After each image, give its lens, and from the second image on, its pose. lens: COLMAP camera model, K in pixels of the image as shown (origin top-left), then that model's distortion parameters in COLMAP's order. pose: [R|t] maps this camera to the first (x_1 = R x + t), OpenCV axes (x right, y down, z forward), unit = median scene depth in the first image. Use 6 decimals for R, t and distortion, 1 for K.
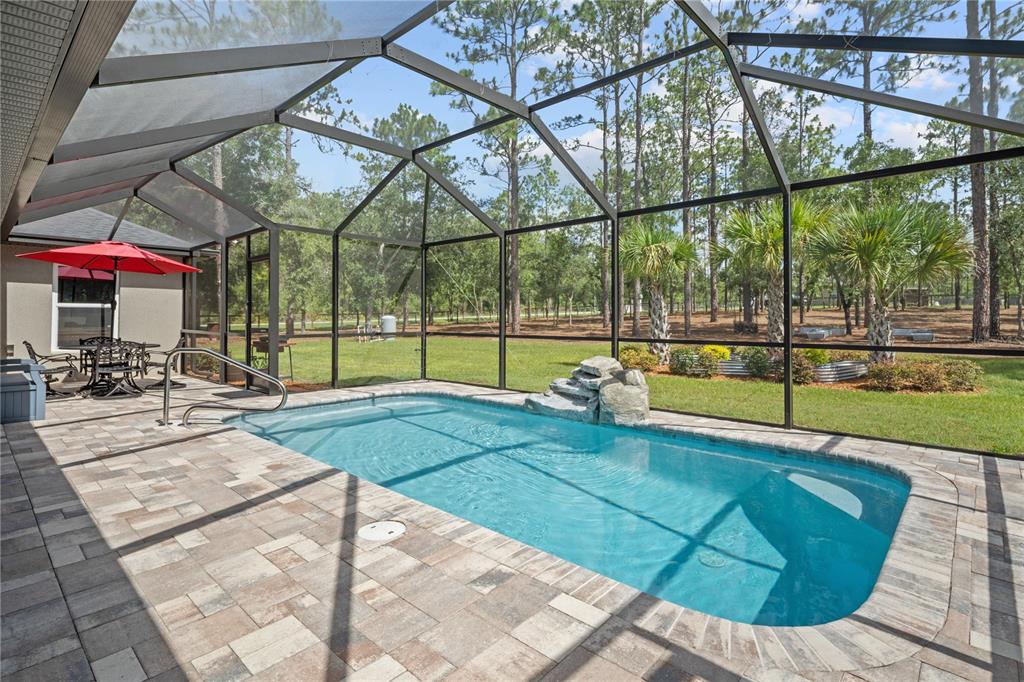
lens RADIAL K [[502.6, 0, 509.6], [0, 502.6, 317.2], [0, 0, 1]] dist [-0.003158, -0.001309]
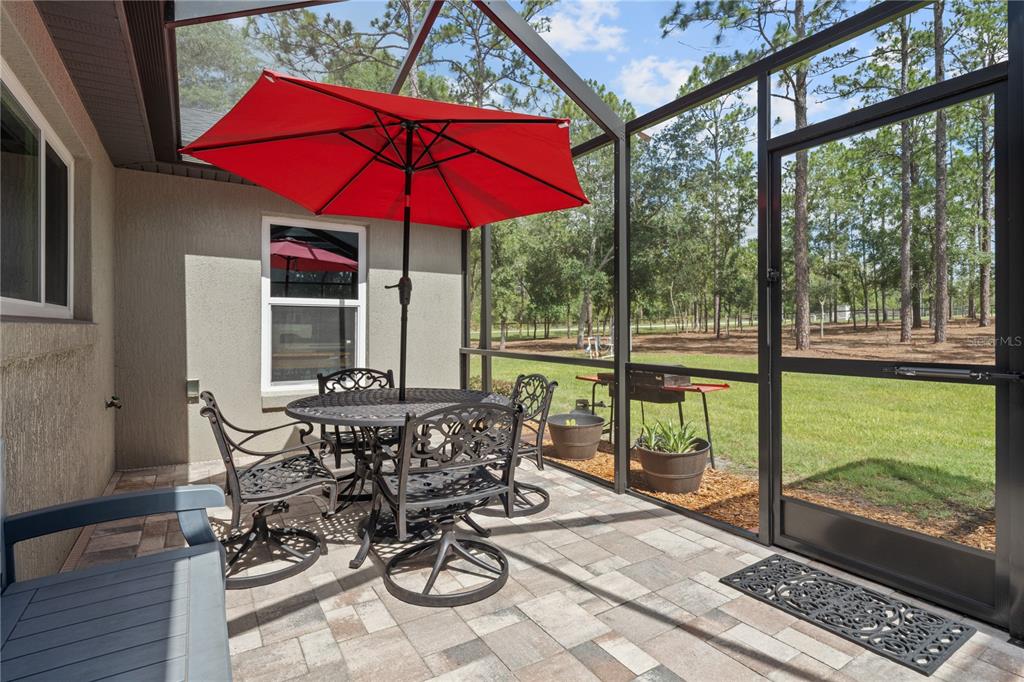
lens RADIAL K [[501.4, 0, 512.0], [0, 501.4, 341.0], [0, 0, 1]] dist [0.000885, -0.000014]
pose [[0.966029, 0.007797, -0.258317, -0.492189], [-0.000274, 0.999575, 0.029145, 0.001793], [0.258435, -0.028084, 0.965620, 0.525646]]
